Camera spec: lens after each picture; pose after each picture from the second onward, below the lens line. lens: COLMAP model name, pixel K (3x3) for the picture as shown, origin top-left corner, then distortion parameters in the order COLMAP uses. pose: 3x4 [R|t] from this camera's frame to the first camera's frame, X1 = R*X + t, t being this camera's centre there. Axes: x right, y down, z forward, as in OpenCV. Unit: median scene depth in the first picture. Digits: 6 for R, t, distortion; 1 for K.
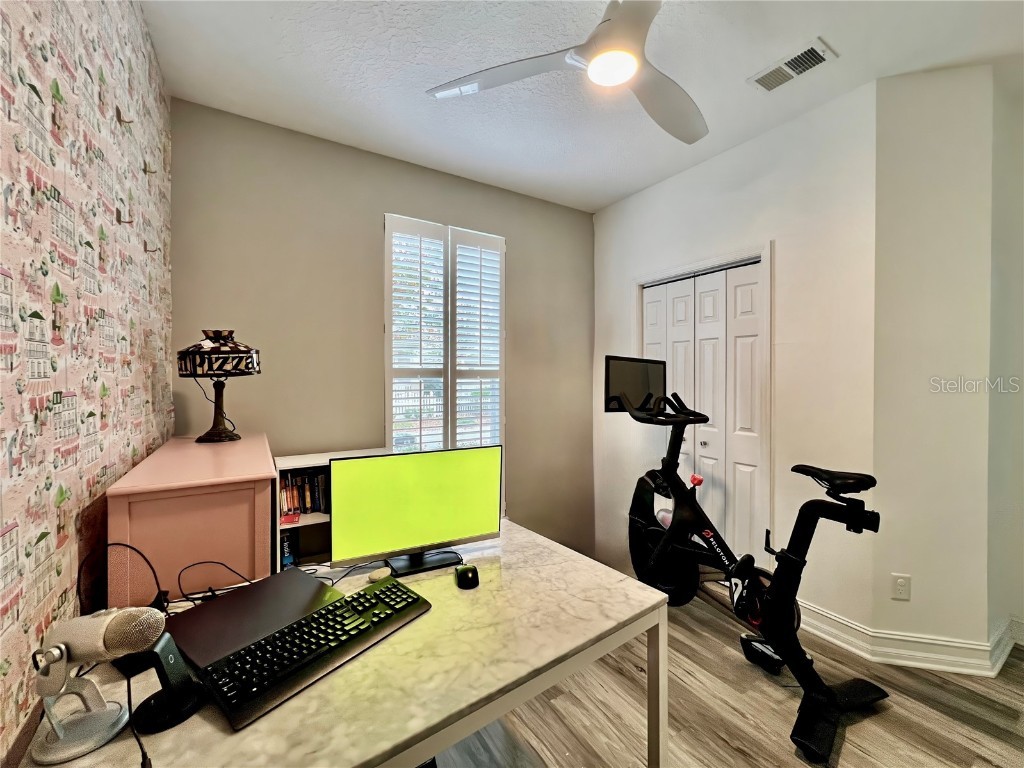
lens RADIAL K [[420.0, 0, 510.2], [0, 420.0, 379.2], [0, 0, 1]] dist [-0.003864, -0.000089]
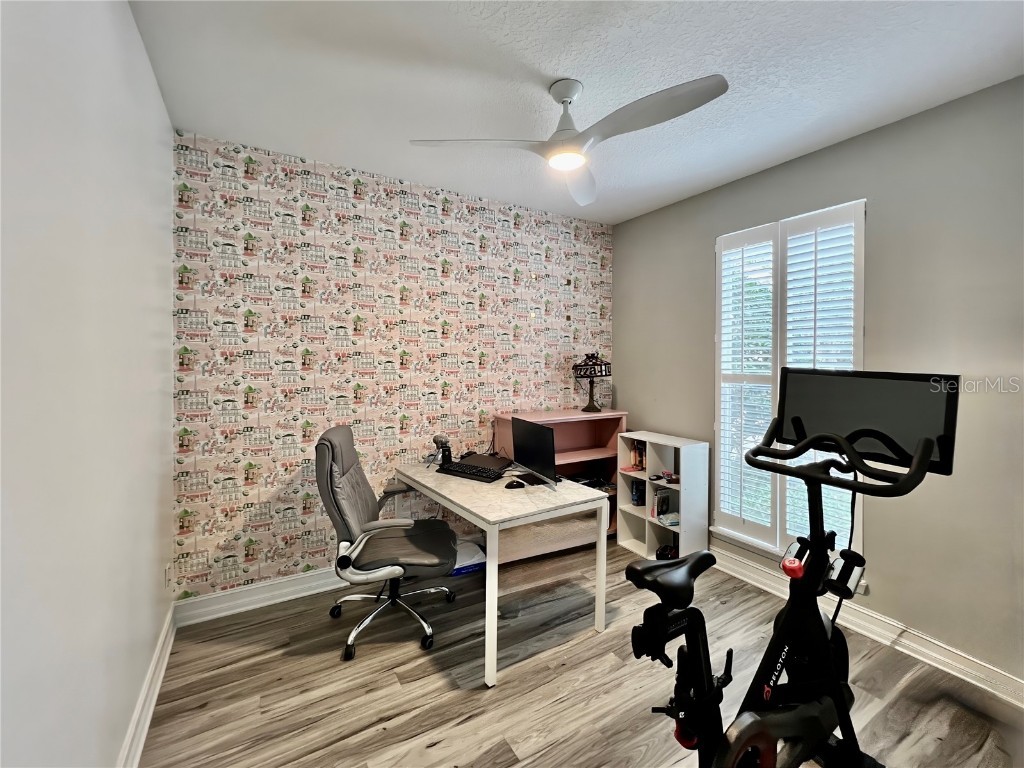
lens RADIAL K [[422.6, 0, 510.3], [0, 422.6, 370.5], [0, 0, 1]] dist [0.000024, 0.000133]
pose [[-0.005217, 0.019543, -0.999795, 0.897895], [-0.013075, 0.999722, 0.019609, -0.052697], [0.999901, 0.013175, -0.004960, 0.472166]]
